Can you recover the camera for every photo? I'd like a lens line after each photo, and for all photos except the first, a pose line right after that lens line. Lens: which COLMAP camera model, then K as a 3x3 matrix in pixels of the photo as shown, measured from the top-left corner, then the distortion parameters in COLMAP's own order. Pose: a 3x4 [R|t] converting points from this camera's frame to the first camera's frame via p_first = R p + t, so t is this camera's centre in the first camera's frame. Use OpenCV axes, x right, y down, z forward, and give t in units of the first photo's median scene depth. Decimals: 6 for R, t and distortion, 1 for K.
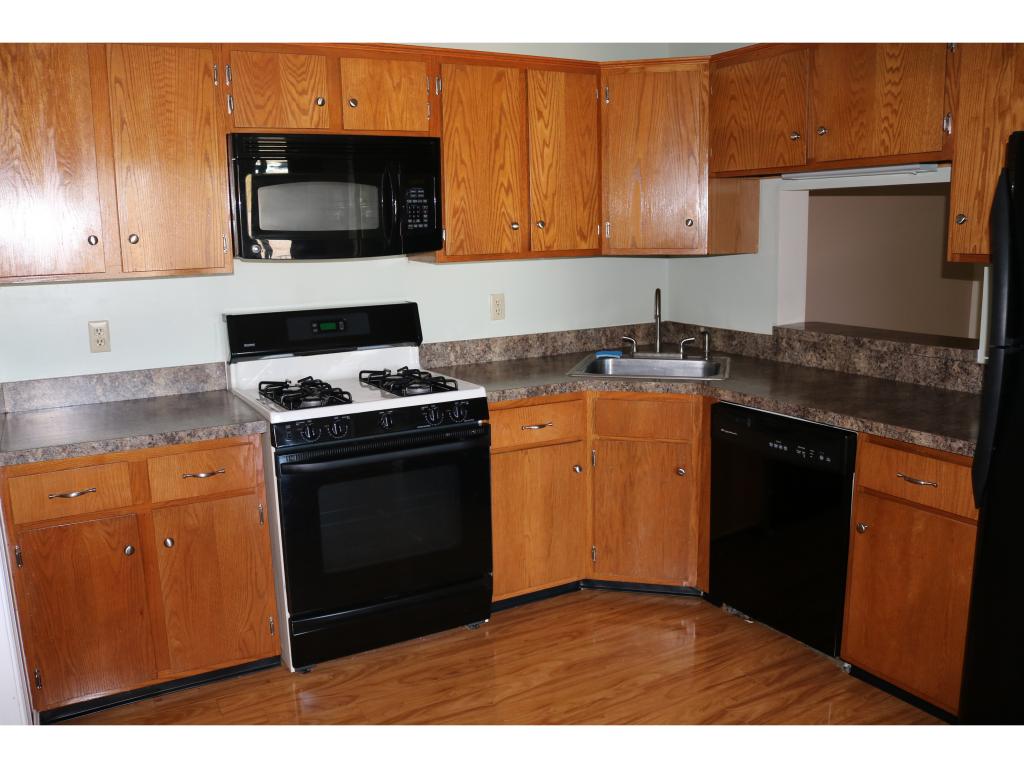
lens RADIAL K [[857.1, 0, 502.7], [0, 857.1, 387.7], [0, 0, 1]] dist [-0.147583, 0.114013]
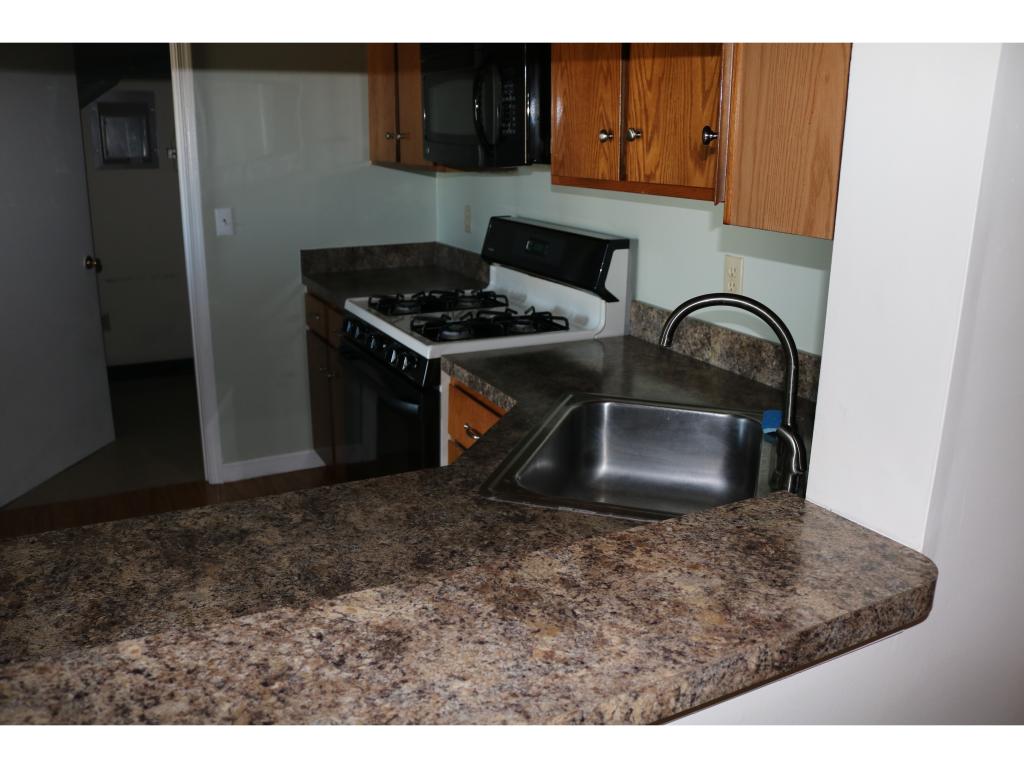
lens RADIAL K [[857.1, 0, 508.4], [0, 857.1, 381.4], [0, 0, 1]] dist [-0.147583, 0.114013]
pose [[-0.046818, 0.297606, -0.953540, 0.671400], [-0.189168, 0.934672, 0.301006, -0.203230], [0.980828, 0.194472, 0.012538, 1.002465]]
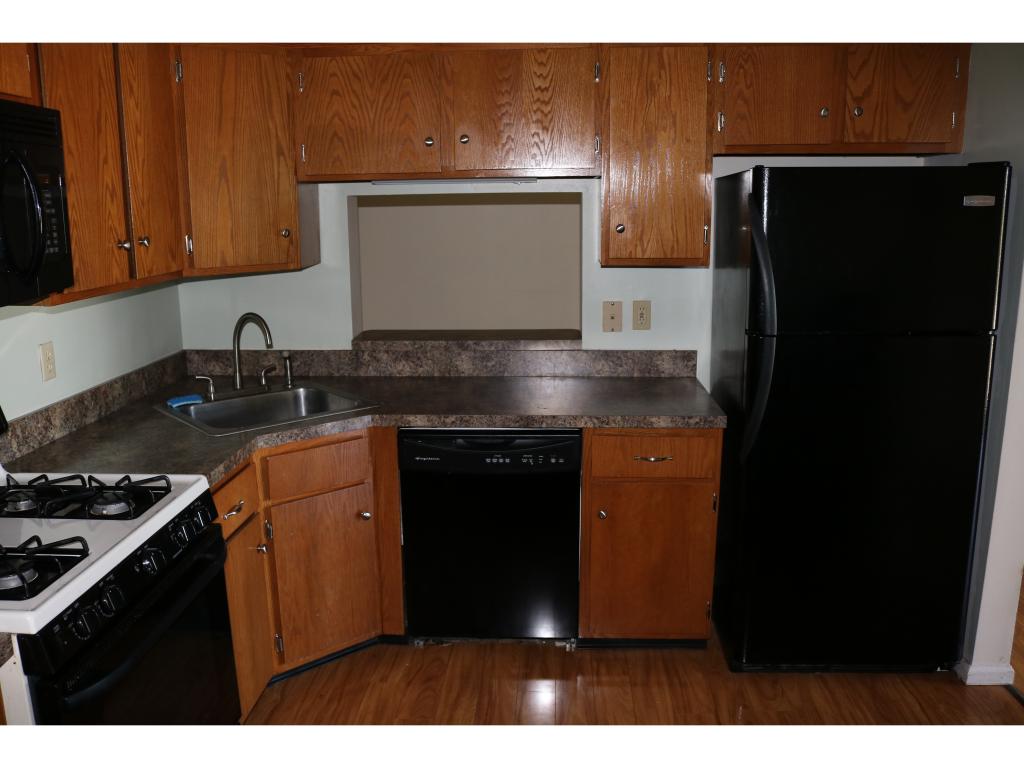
lens RADIAL K [[857.1, 0, 504.5], [0, 857.1, 386.7], [0, 0, 1]] dist [-0.147583, 0.114013]
pose [[0.540565, -0.160023, 0.825943, -0.424500], [0.151027, 0.984253, 0.091851, -0.093479], [-0.827635, 0.075088, 0.556221, 0.378512]]
